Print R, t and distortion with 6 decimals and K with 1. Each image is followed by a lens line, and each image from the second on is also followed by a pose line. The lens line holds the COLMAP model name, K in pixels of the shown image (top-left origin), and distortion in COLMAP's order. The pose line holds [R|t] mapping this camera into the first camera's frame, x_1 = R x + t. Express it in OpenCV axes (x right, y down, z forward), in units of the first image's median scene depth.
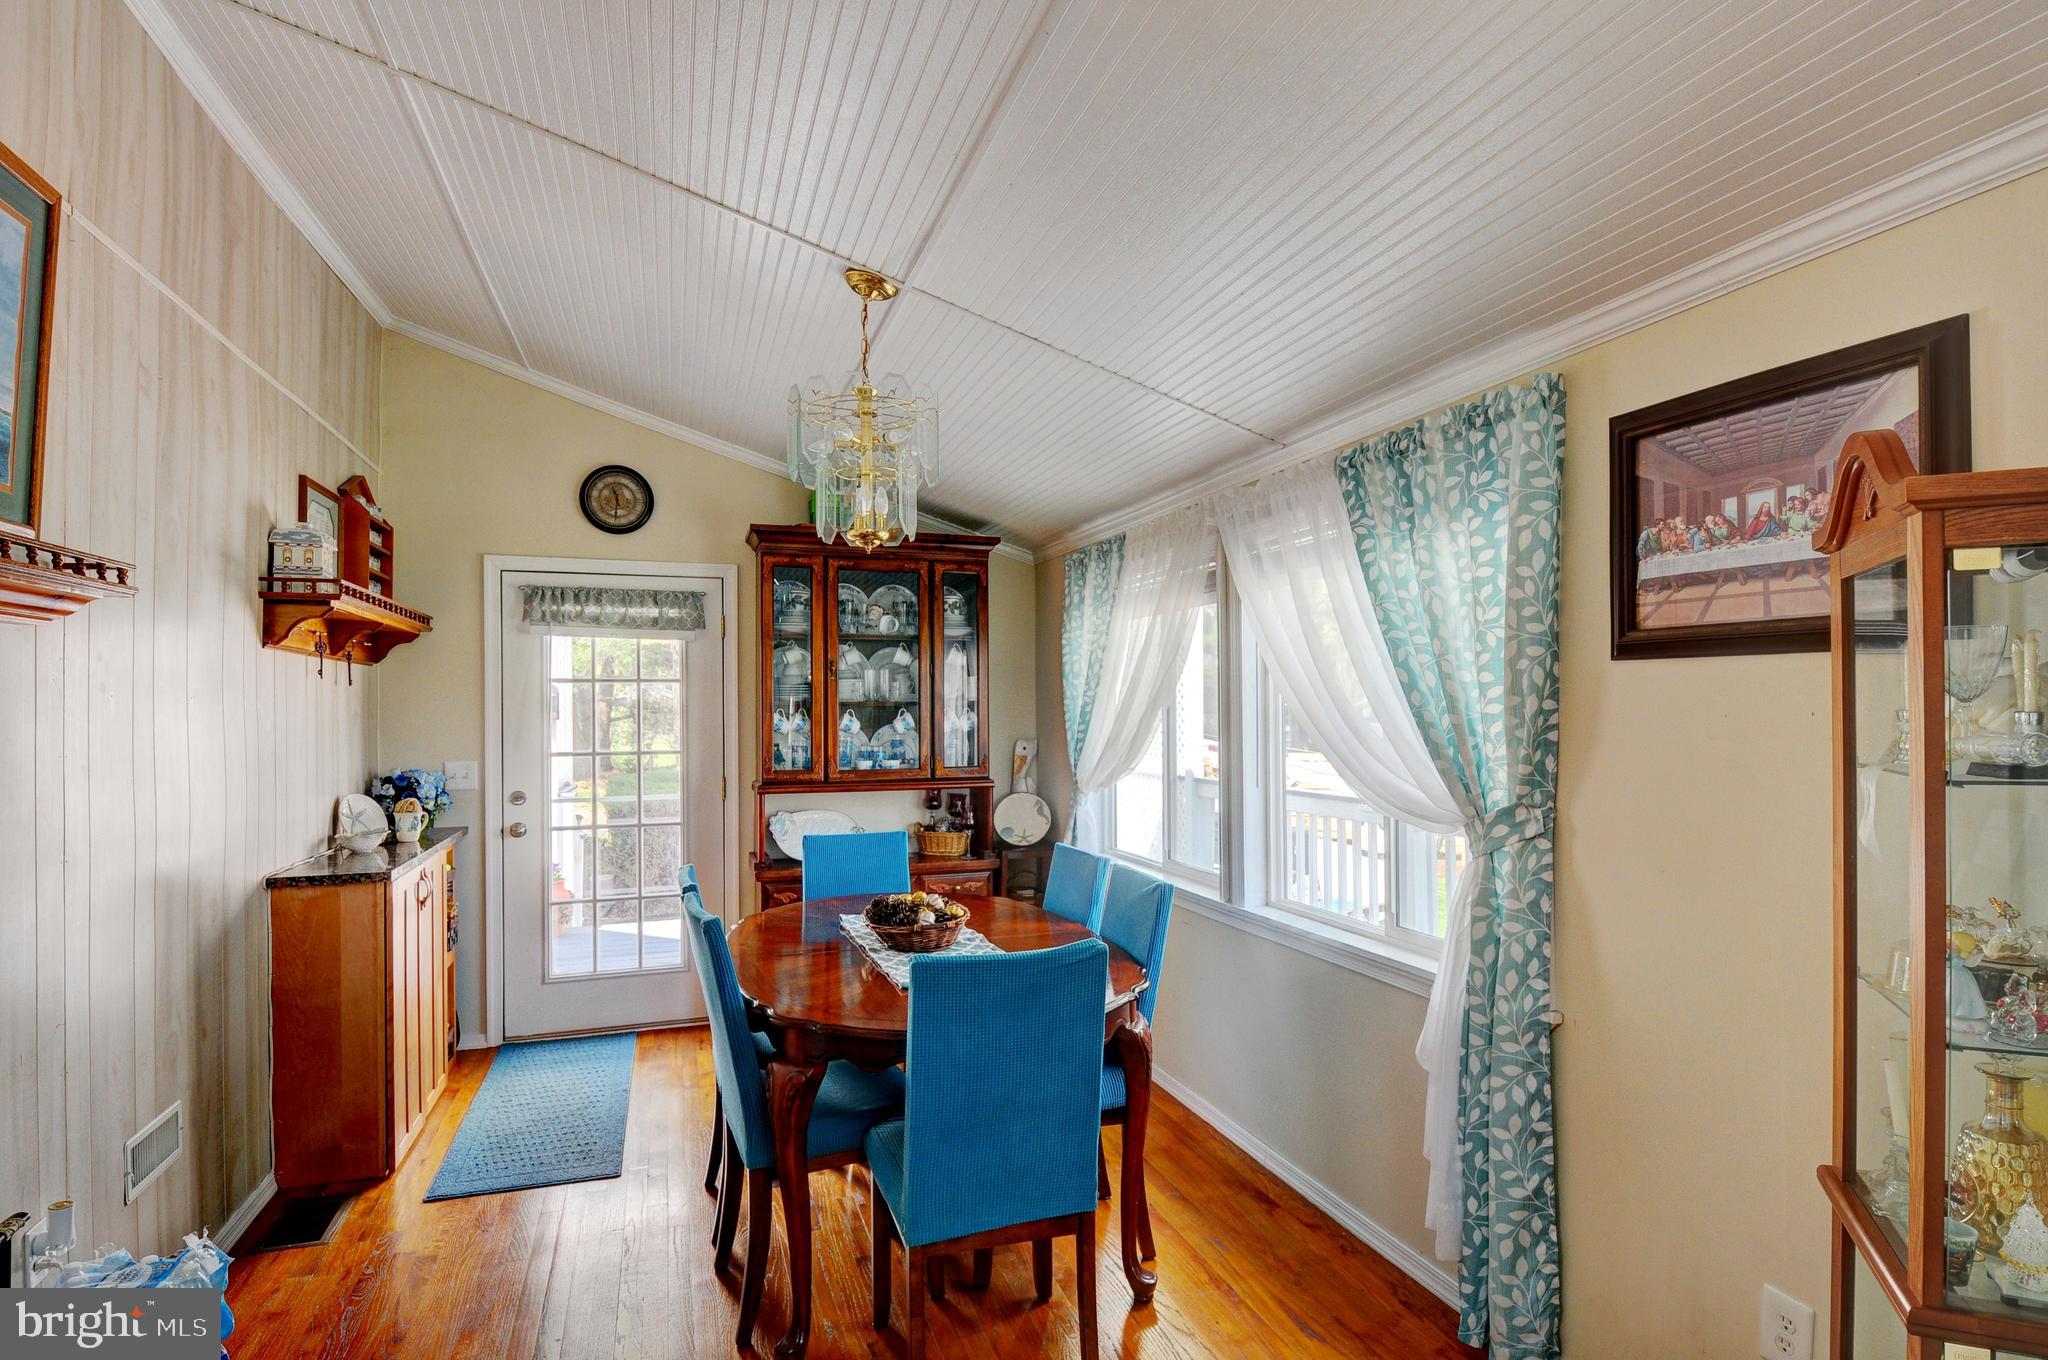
lens RADIAL K [[1034.6, 0, 1023.0], [0, 1034.6, 697.6], [0, 0, 1]] dist [-0.000649, -0.001288]
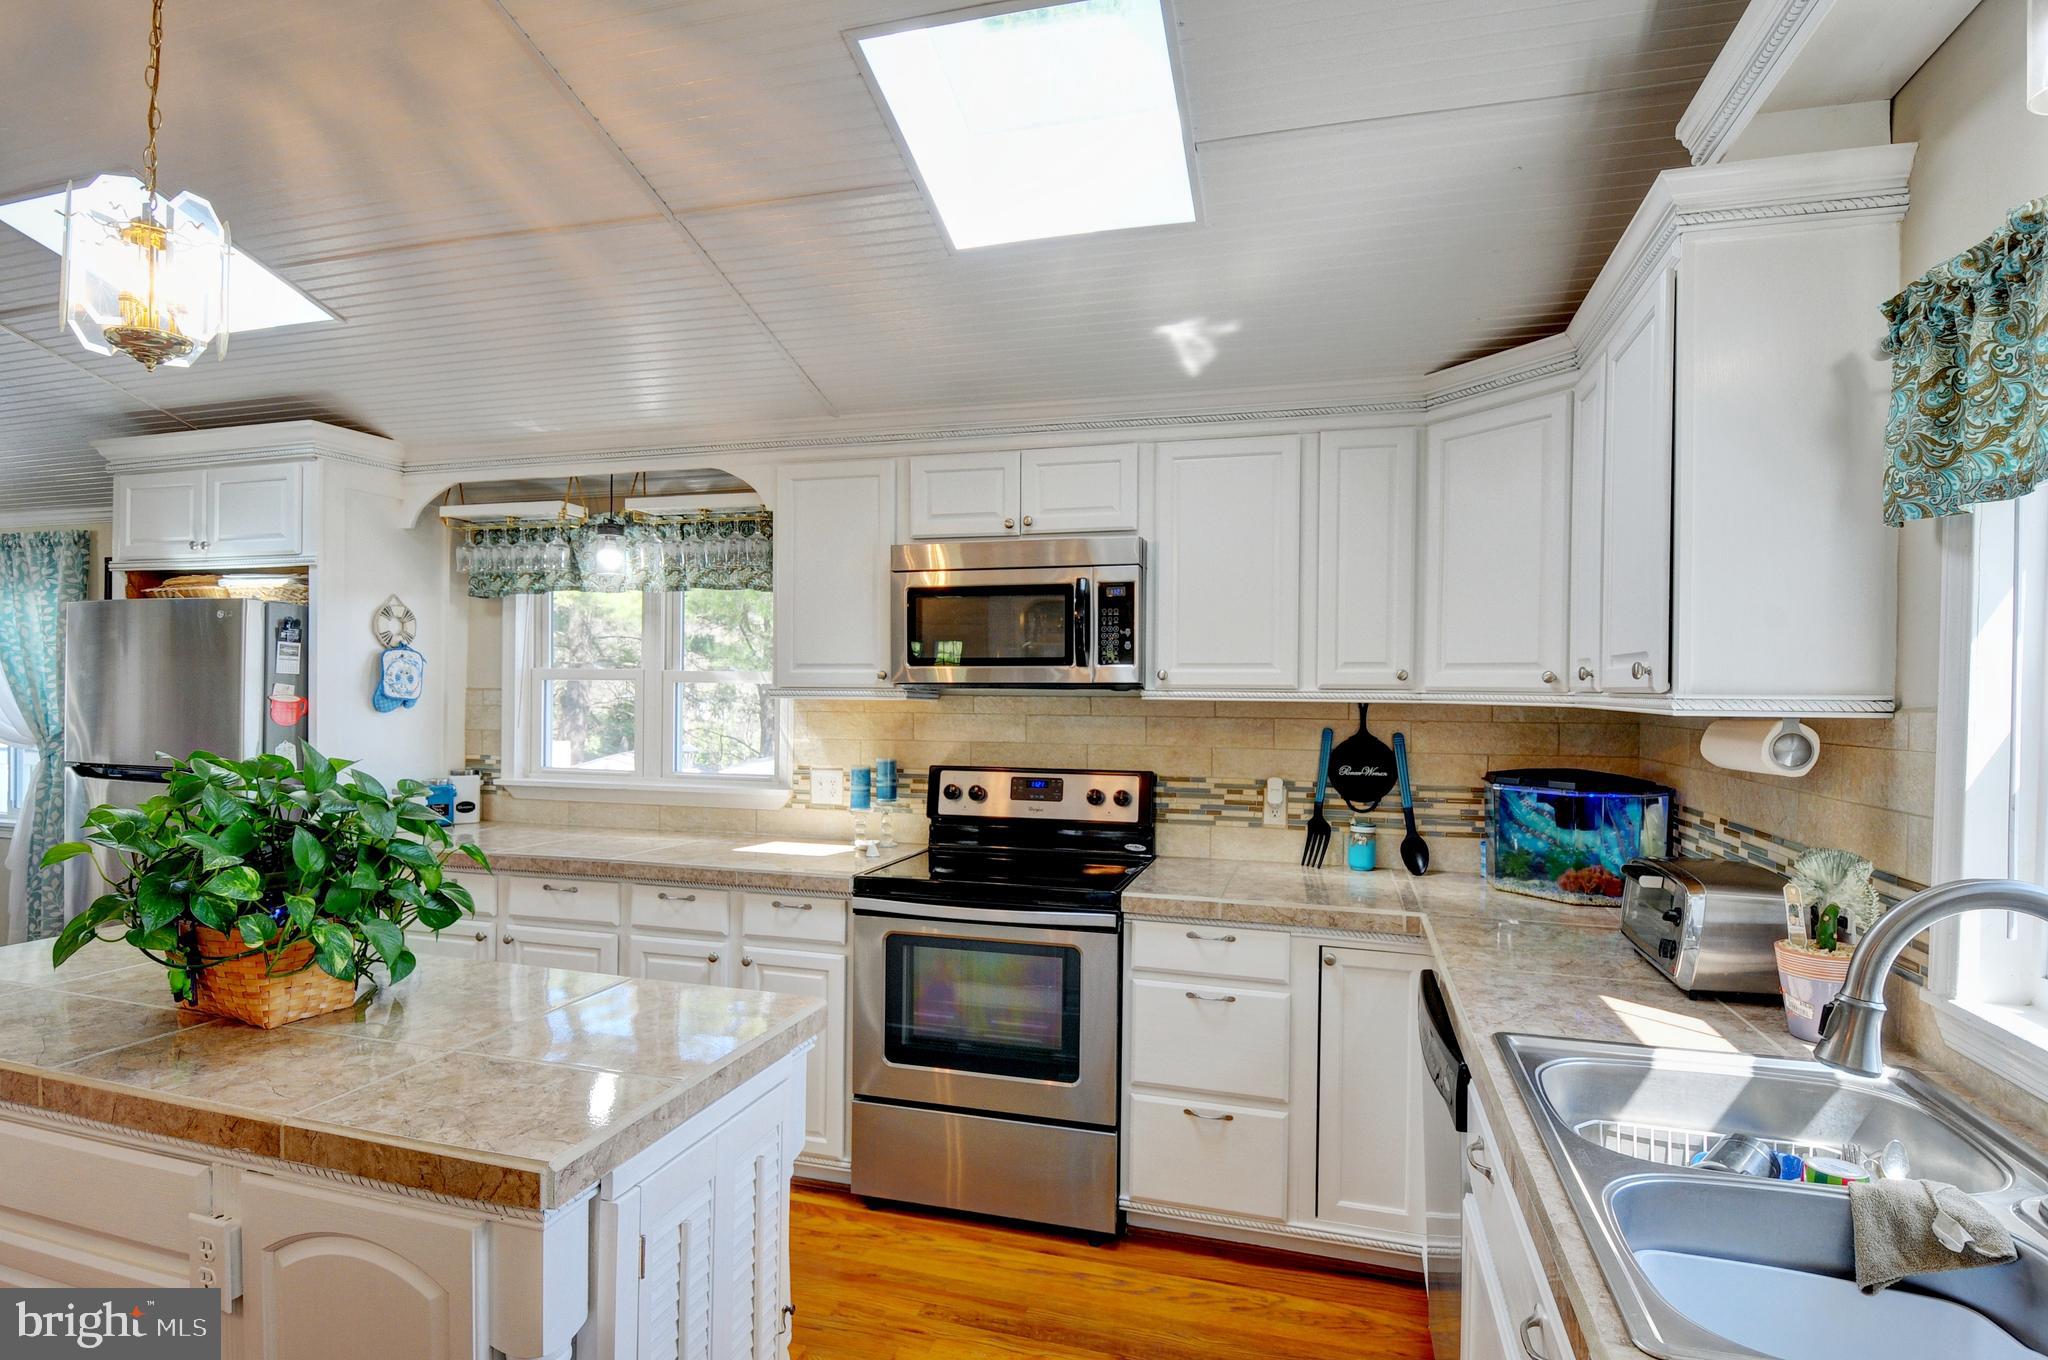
lens RADIAL K [[1034.6, 0, 1025.5], [0, 1034.6, 694.6], [0, 0, 1]] dist [-0.000649, -0.001288]
pose [[0.591584, 0.006088, 0.806221, -0.052010], [-0.022375, 0.999710, 0.008869, -0.032510], [-0.805933, -0.023285, 0.591549, -1.753651]]
